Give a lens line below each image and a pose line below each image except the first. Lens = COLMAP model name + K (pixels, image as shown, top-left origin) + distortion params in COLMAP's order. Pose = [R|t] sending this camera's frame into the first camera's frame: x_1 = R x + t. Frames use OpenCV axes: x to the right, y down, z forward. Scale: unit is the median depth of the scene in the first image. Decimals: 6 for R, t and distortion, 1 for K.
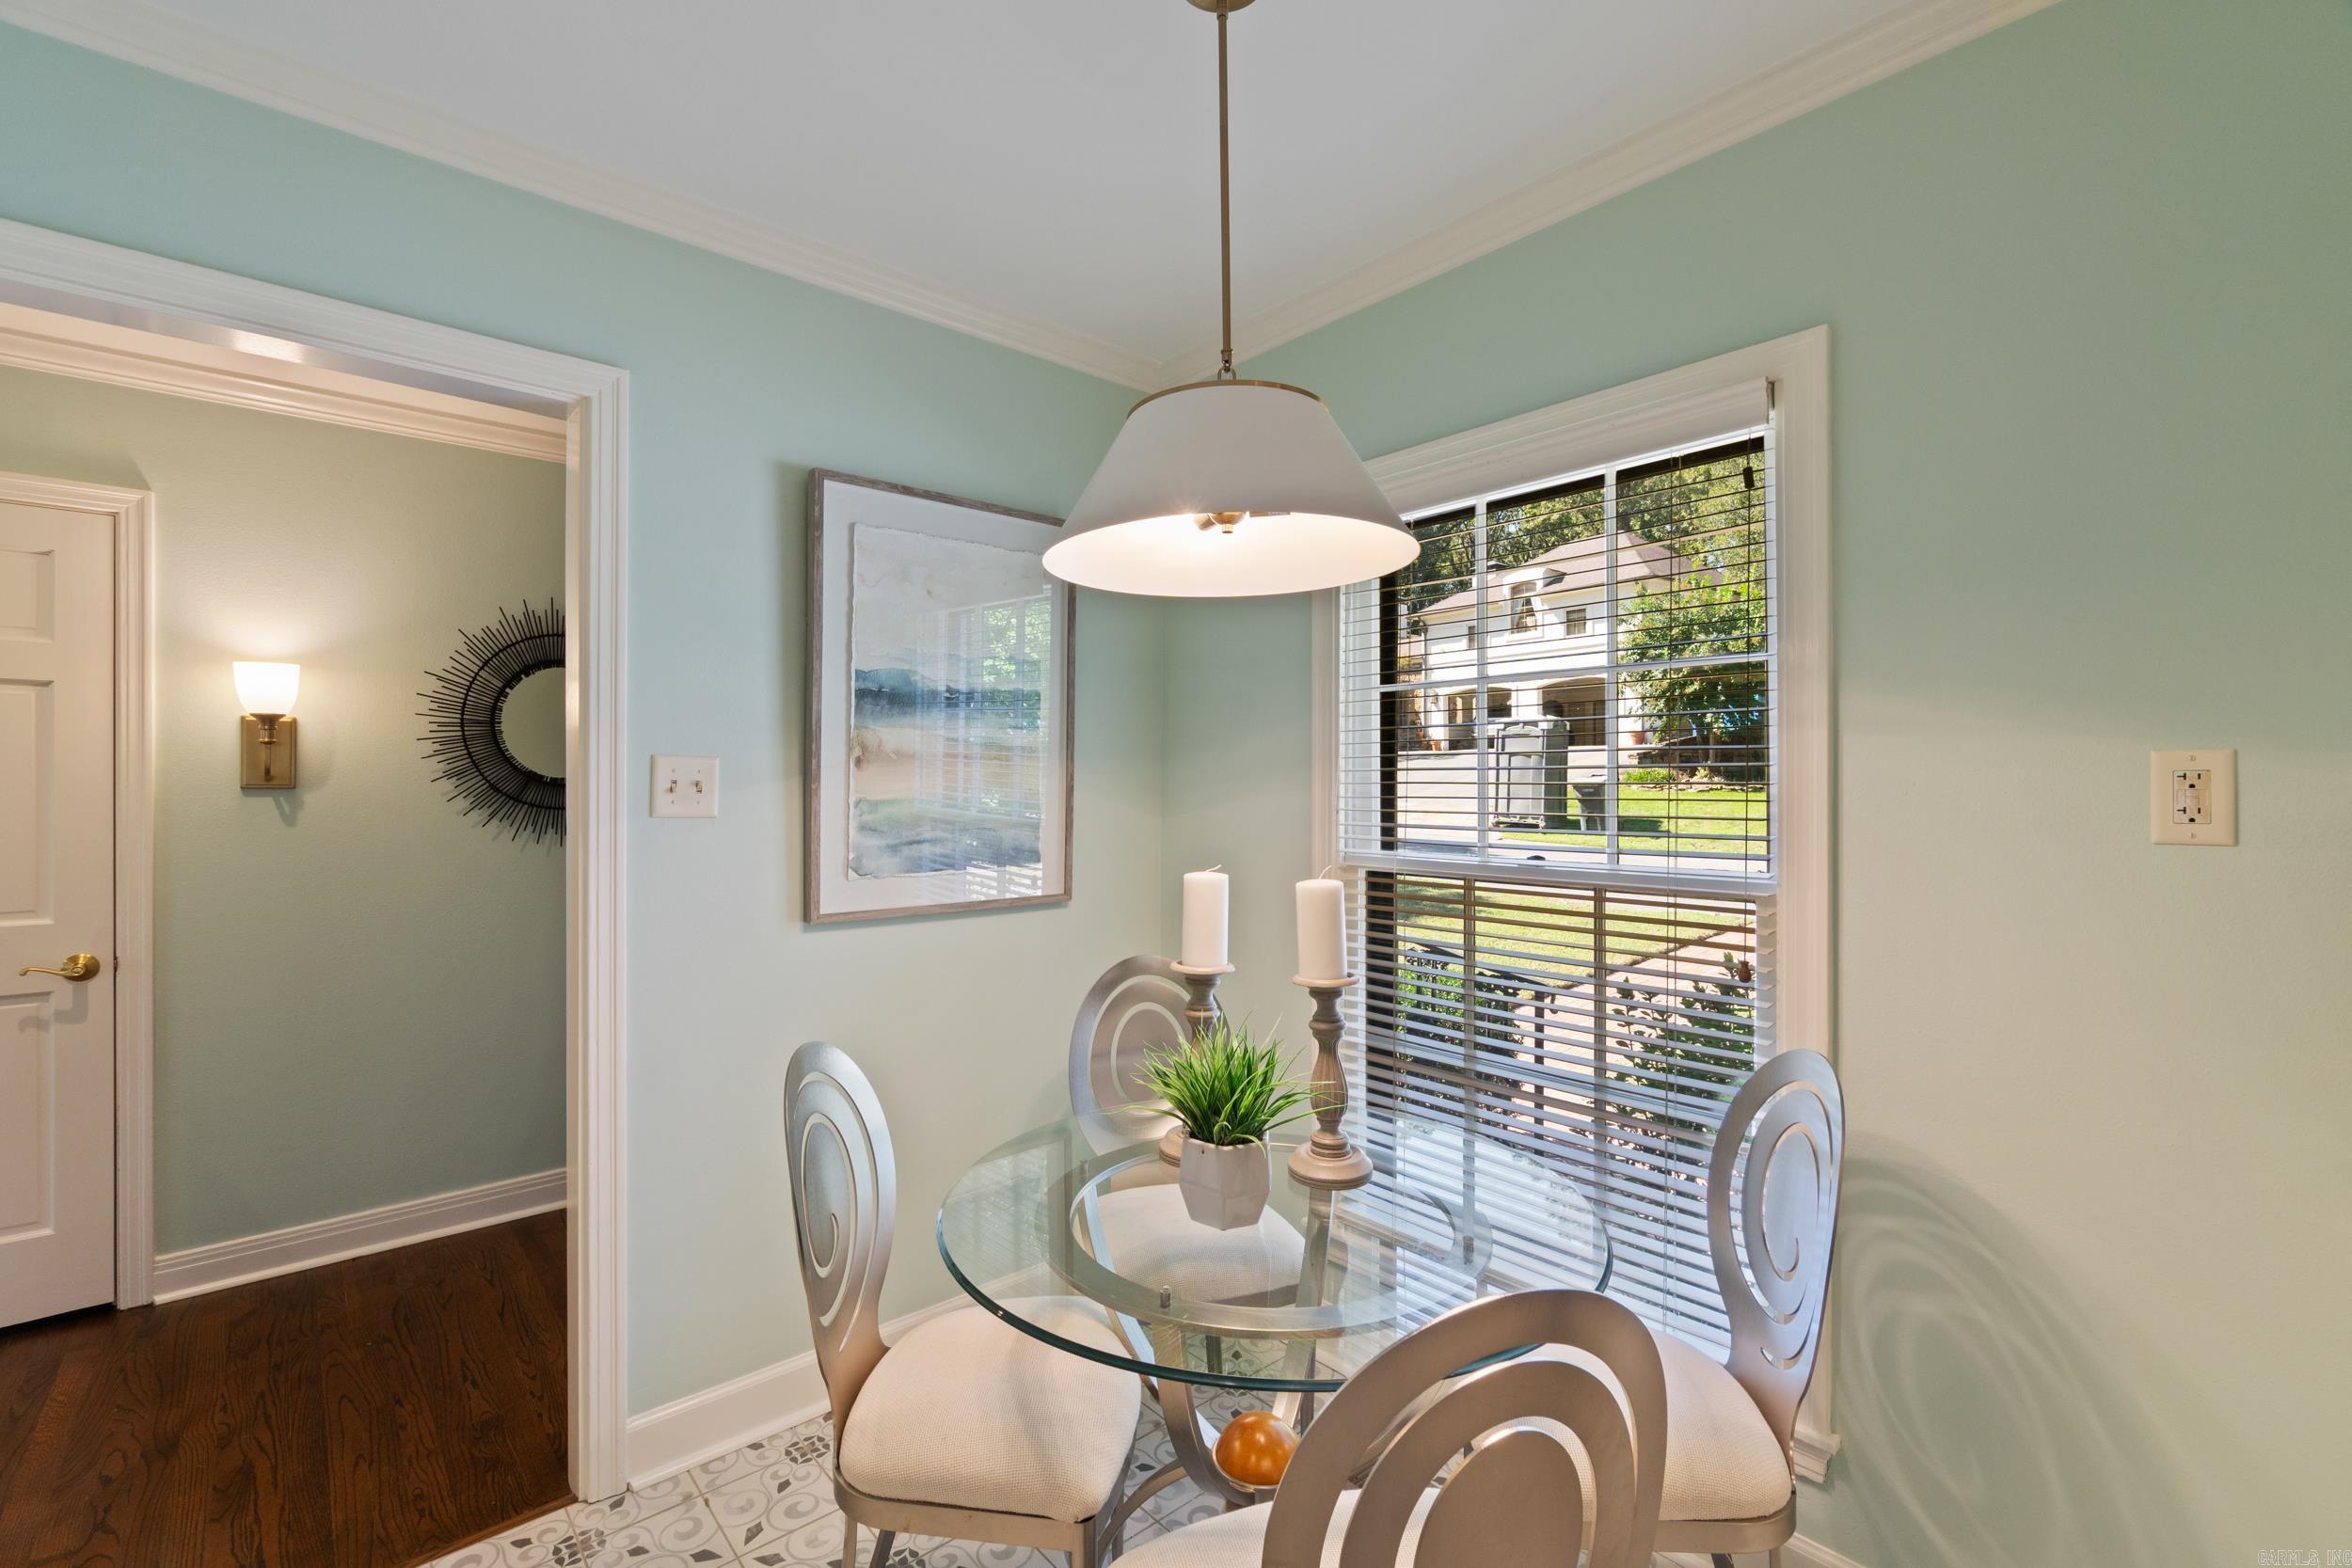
lens RADIAL K [[1023.5, 0, 1173.4], [0, 1023.5, 789.3], [0, 0, 1]] dist [-0.008164, 0.002015]
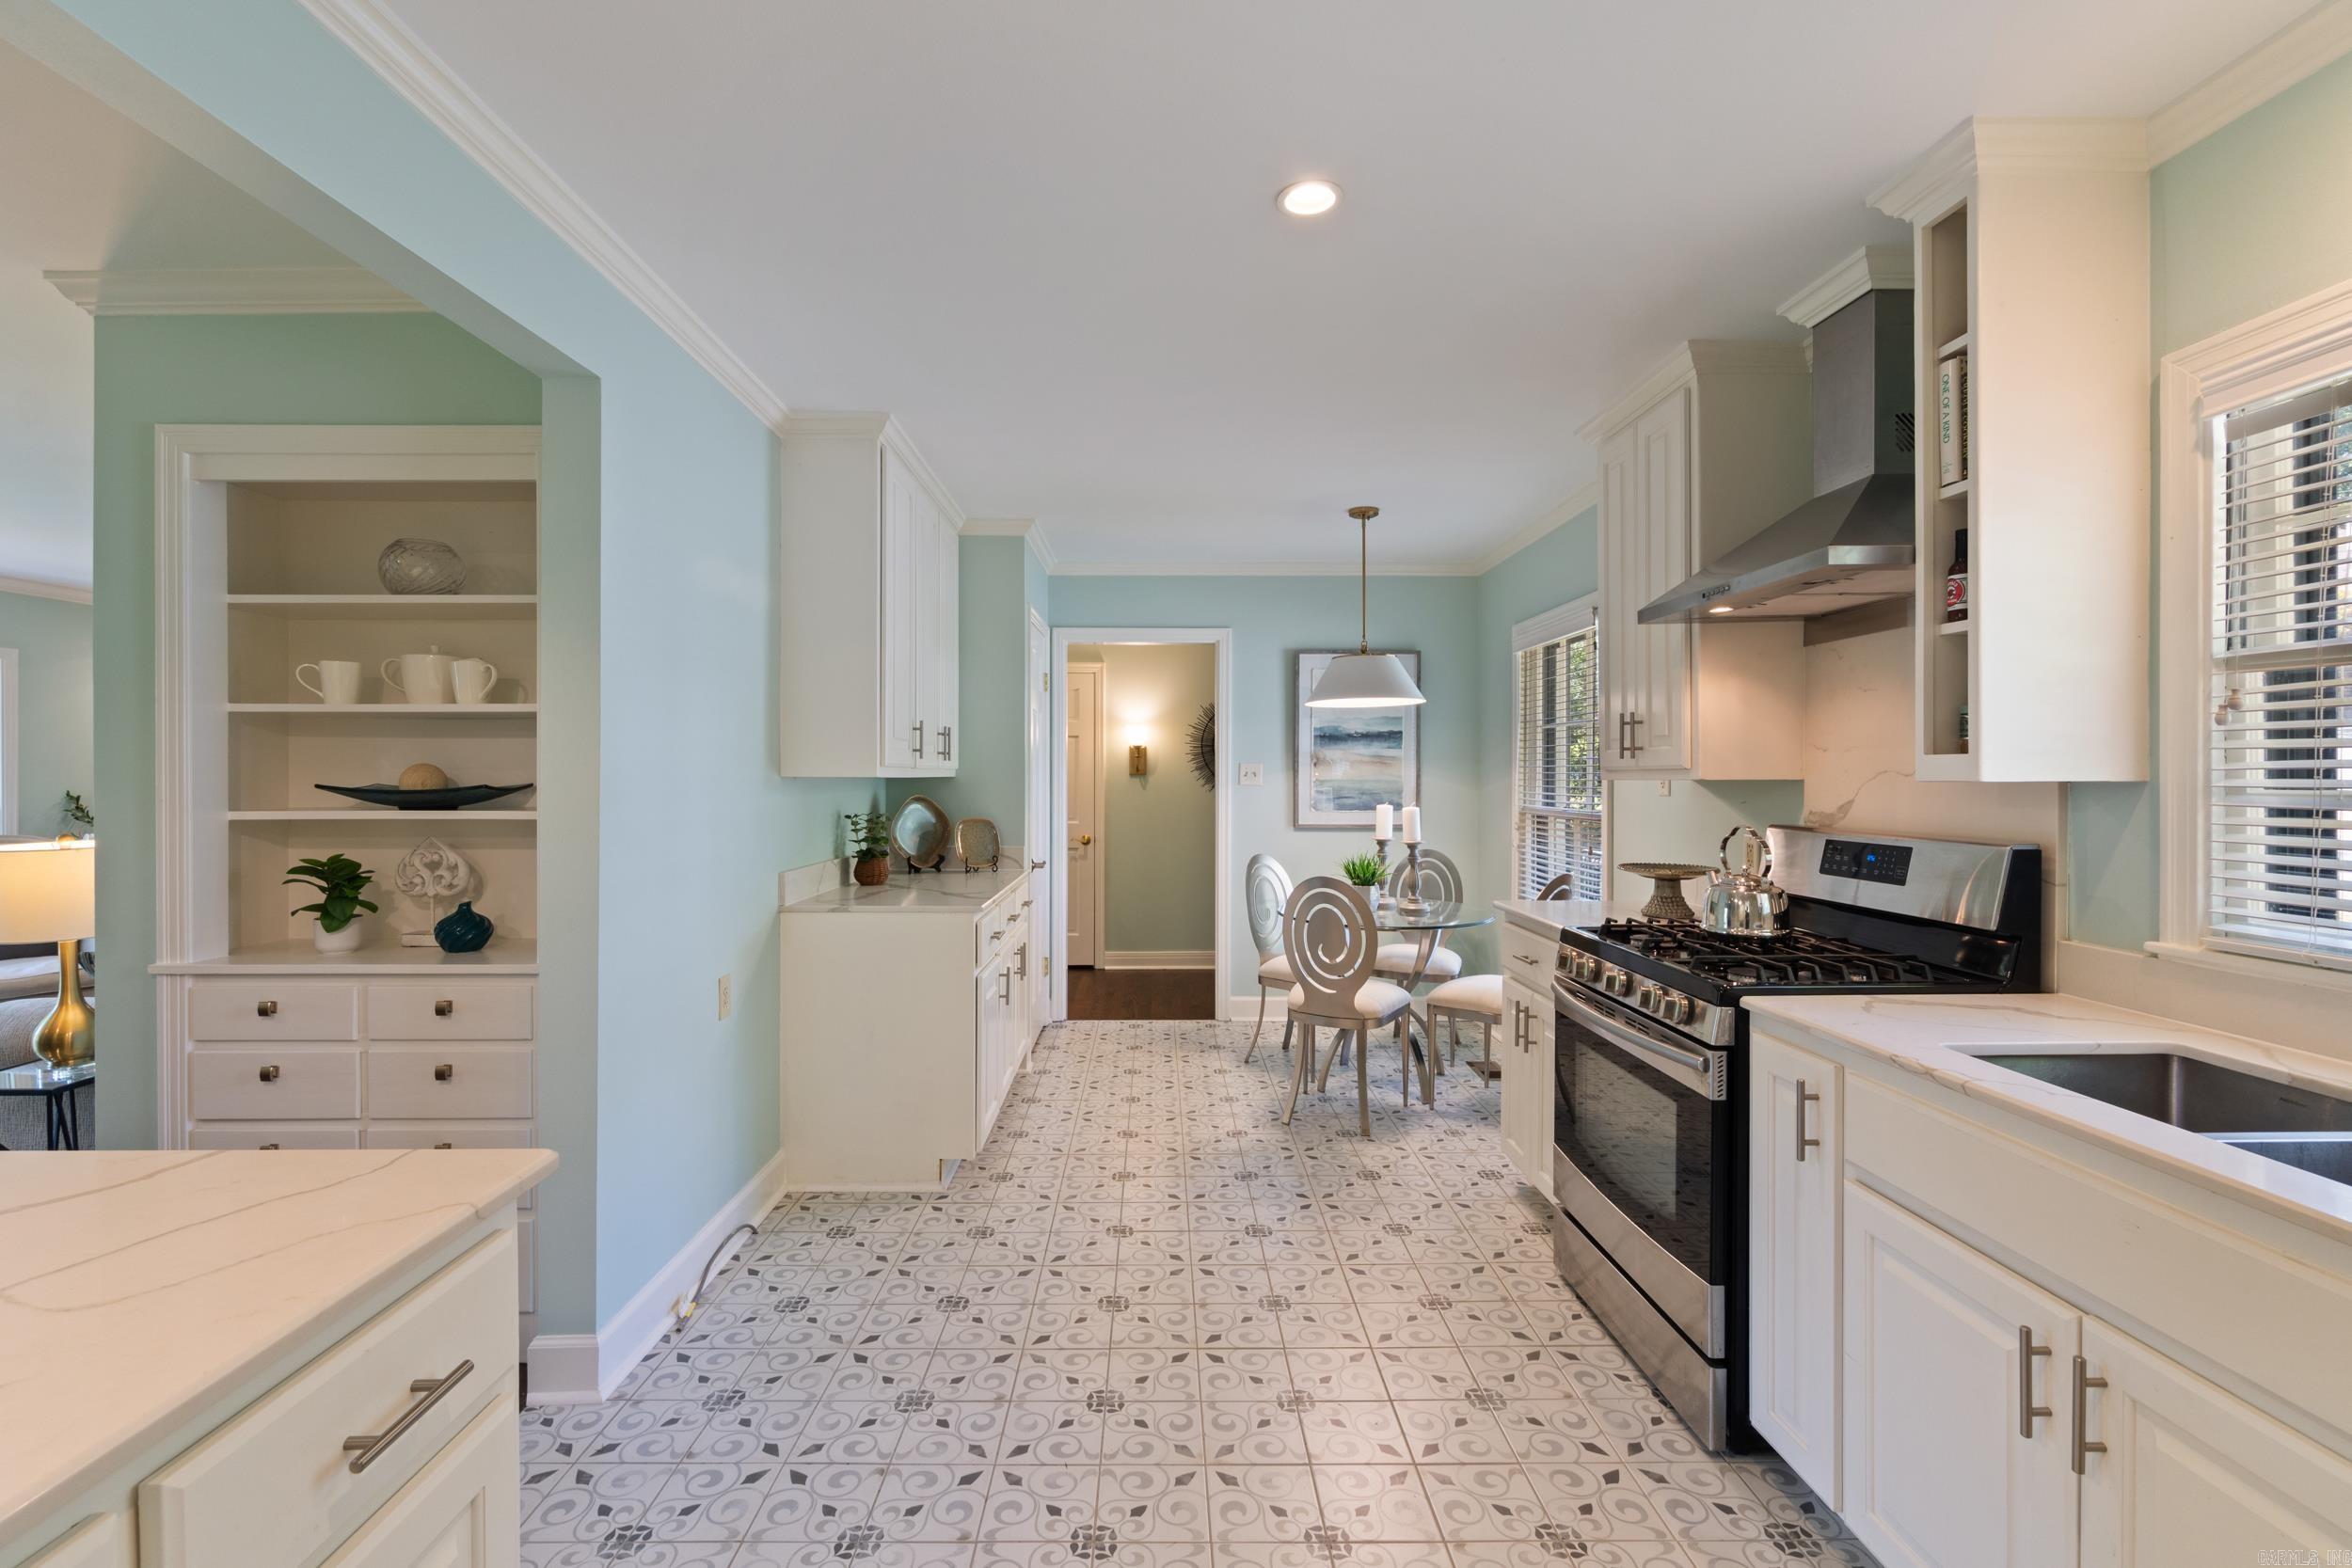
lens RADIAL K [[1023.5, 0, 1157.3], [0, 1023.5, 779.4], [0, 0, 1]] dist [-0.008164, 0.002015]
pose [[0.756634, 0.003376, -0.653830, 0.955063], [-0.002181, 0.999994, 0.002639, 0.004504], [0.653835, -0.000570, 0.756637, -1.051569]]
